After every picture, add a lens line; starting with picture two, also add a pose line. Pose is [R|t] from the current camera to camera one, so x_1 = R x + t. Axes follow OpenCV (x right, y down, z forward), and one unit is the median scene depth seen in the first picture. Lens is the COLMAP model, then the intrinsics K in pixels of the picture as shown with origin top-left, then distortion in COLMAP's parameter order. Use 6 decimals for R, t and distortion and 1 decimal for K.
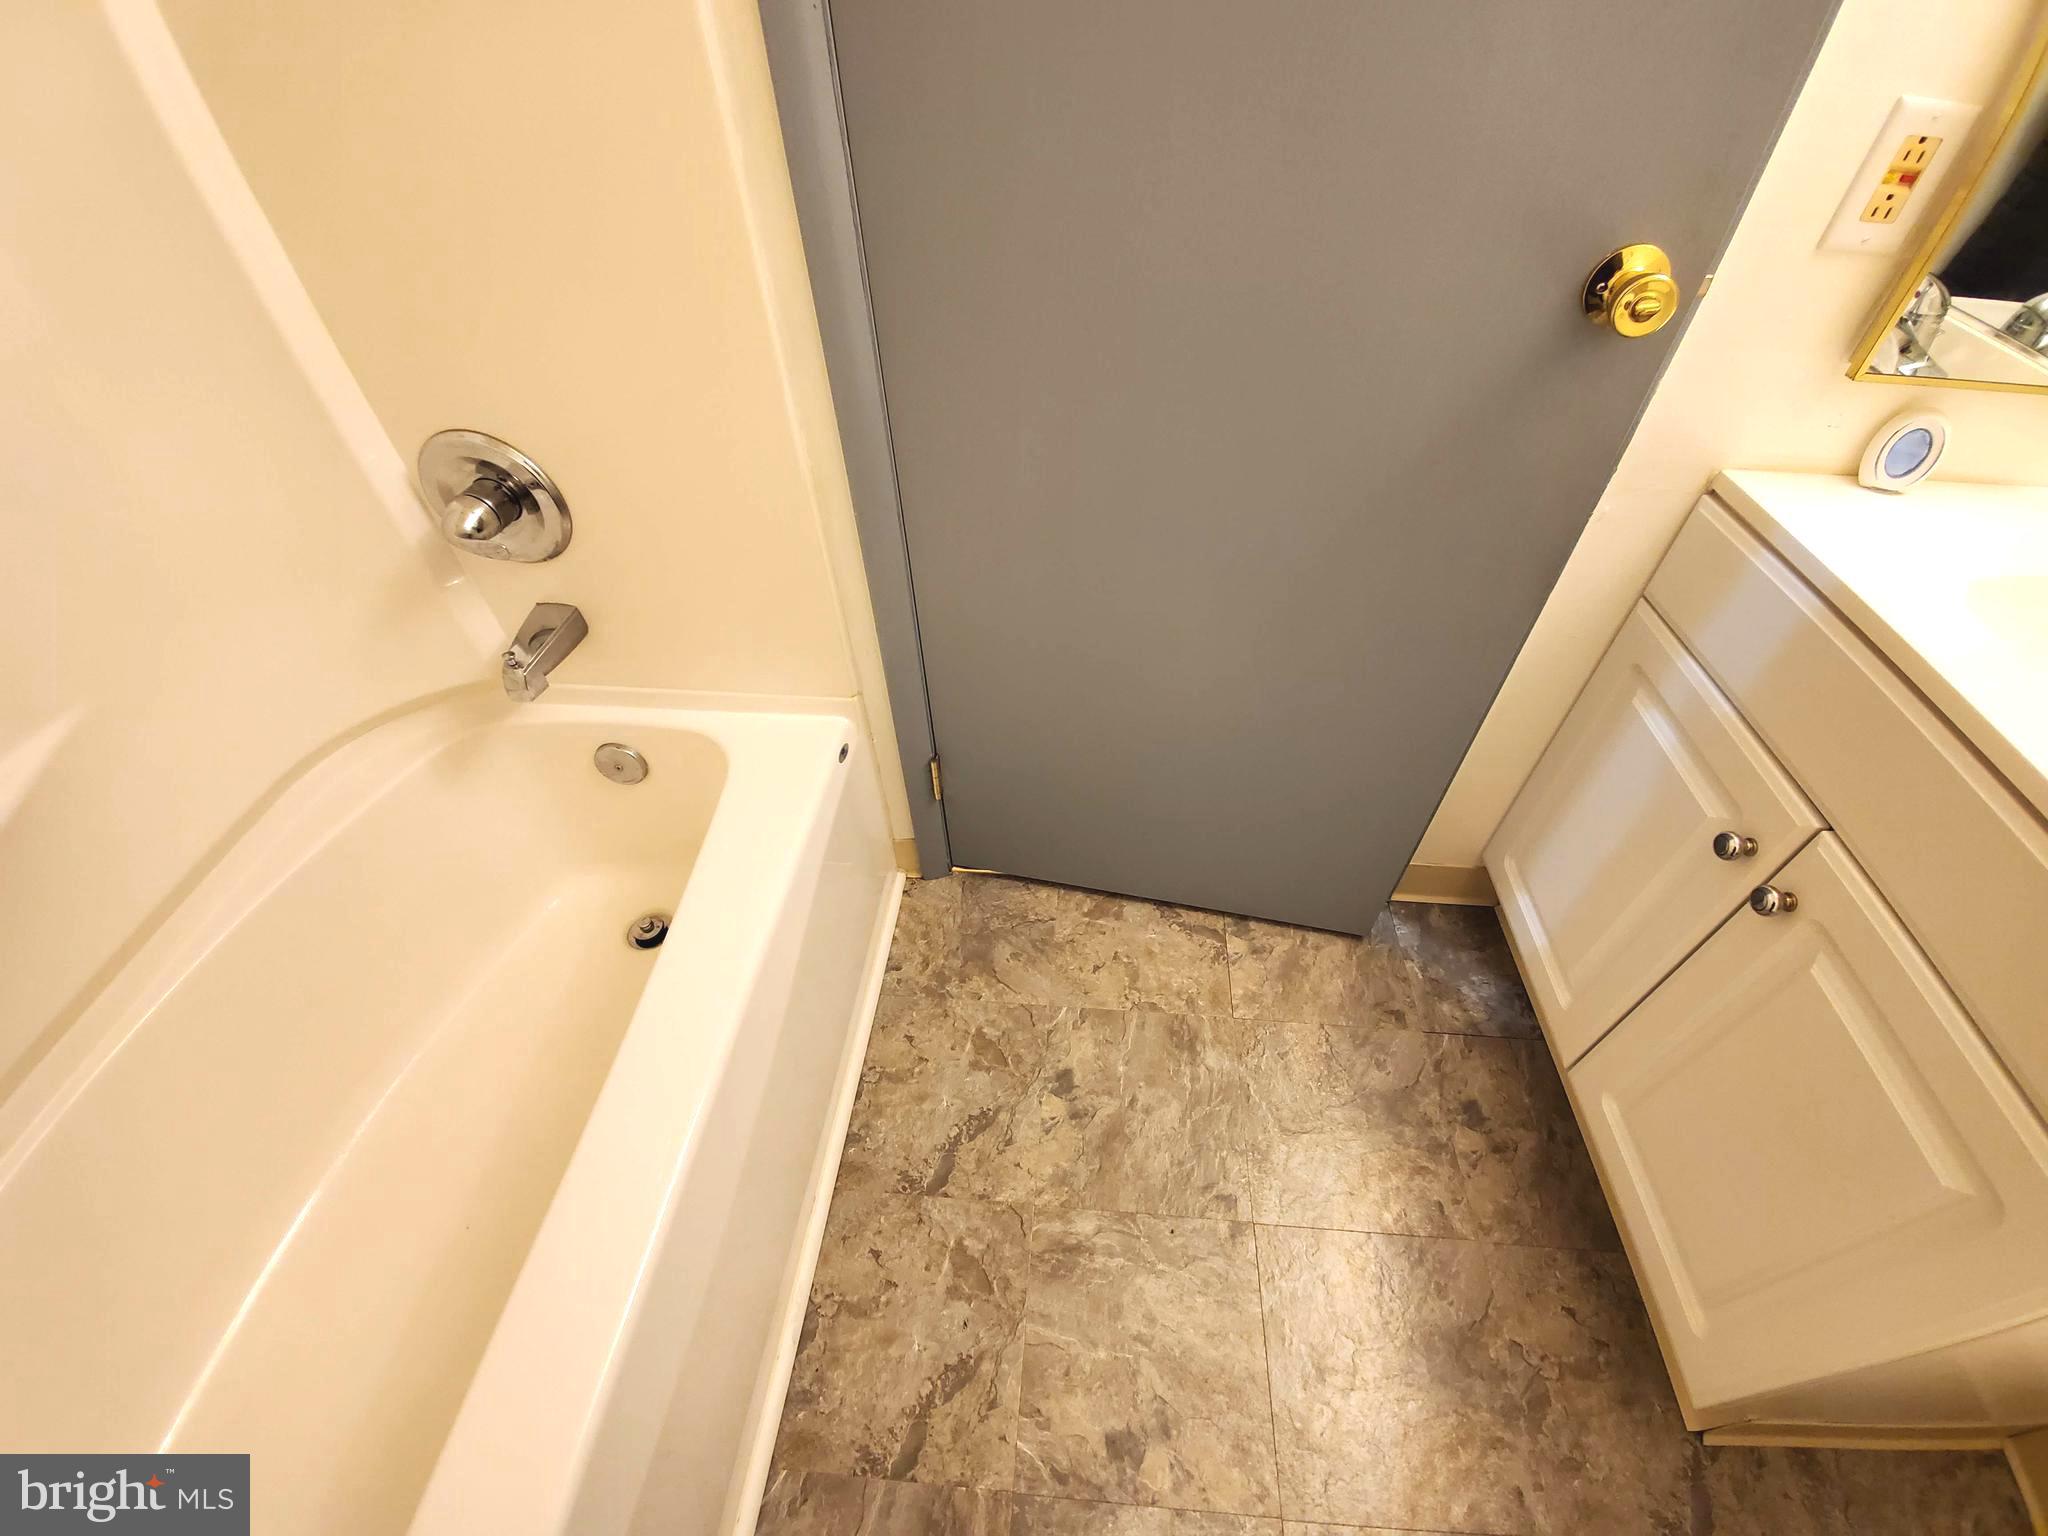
lens RADIAL K [[804.9, 0, 1066.3], [0, 804.9, 773.0], [0, 0, 1]] dist [0.005109, -0.012108]
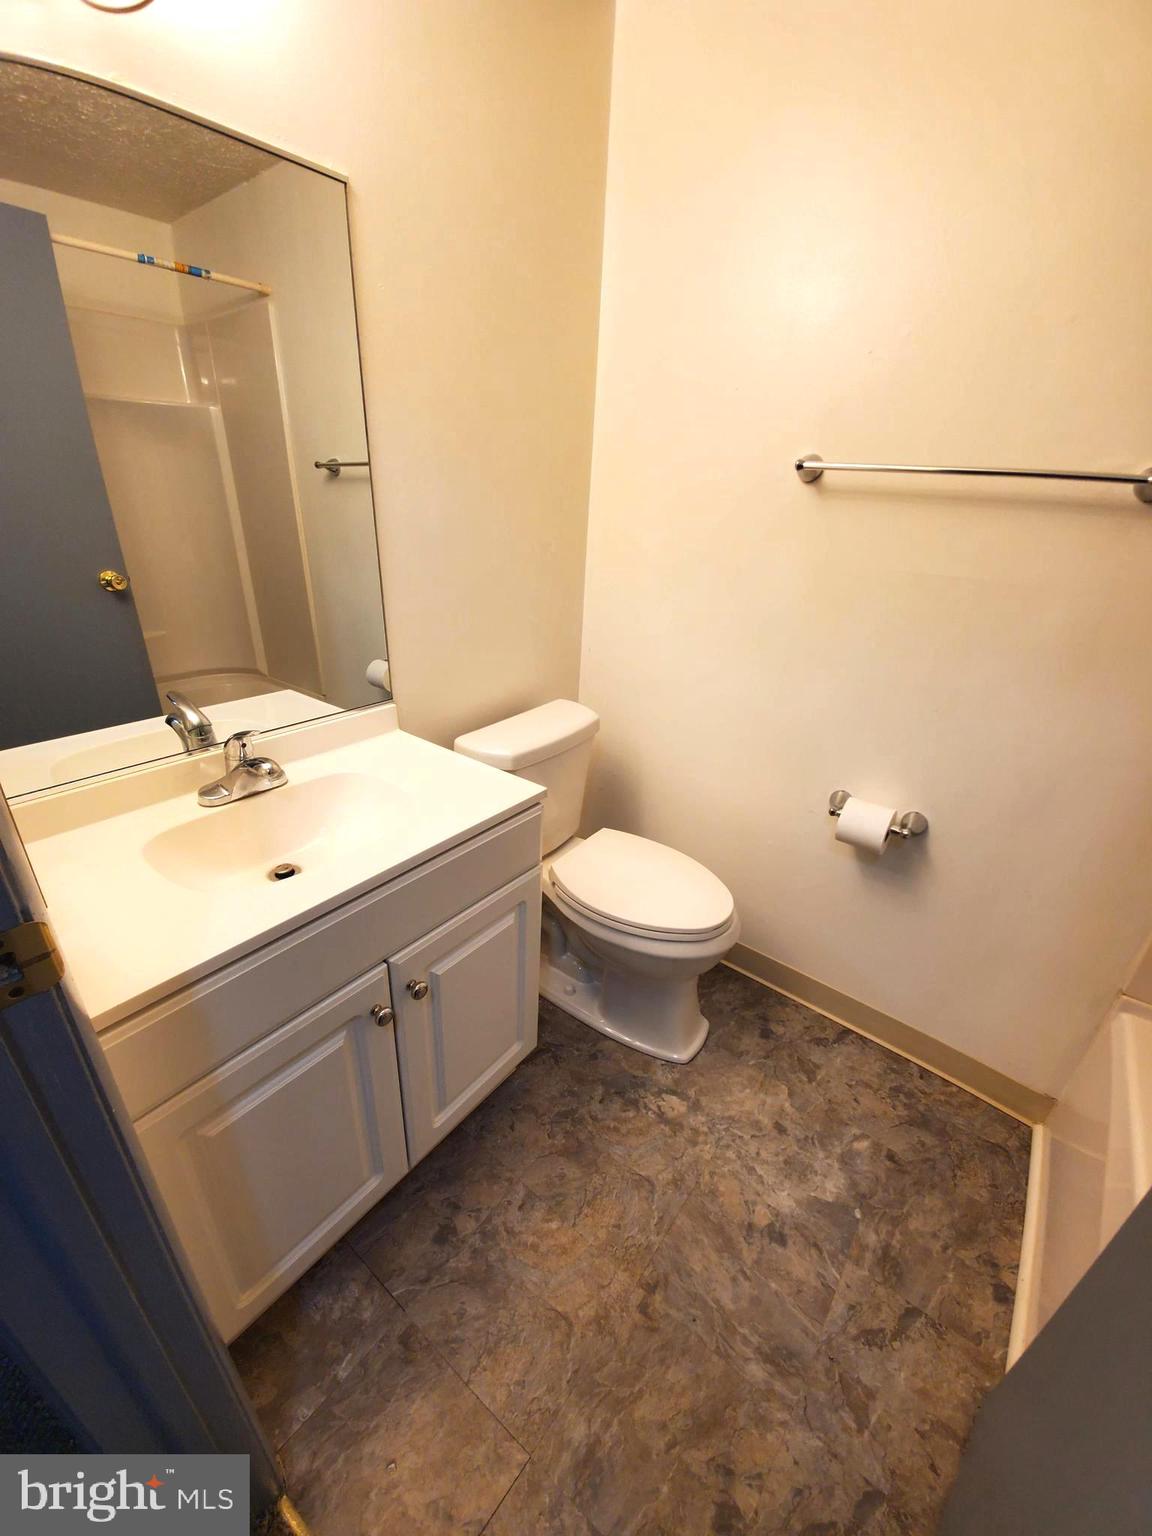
lens RADIAL K [[603.7, 0, 575.8], [0, 603.7, 752.7], [0, 0, 1]] dist [0.005109, -0.012108]
pose [[-0.814973, -0.264766, 0.515479, 0.025589], [0.385004, 0.417450, 0.823108, -0.682650], [-0.433118, 0.869272, -0.238275, 0.473387]]
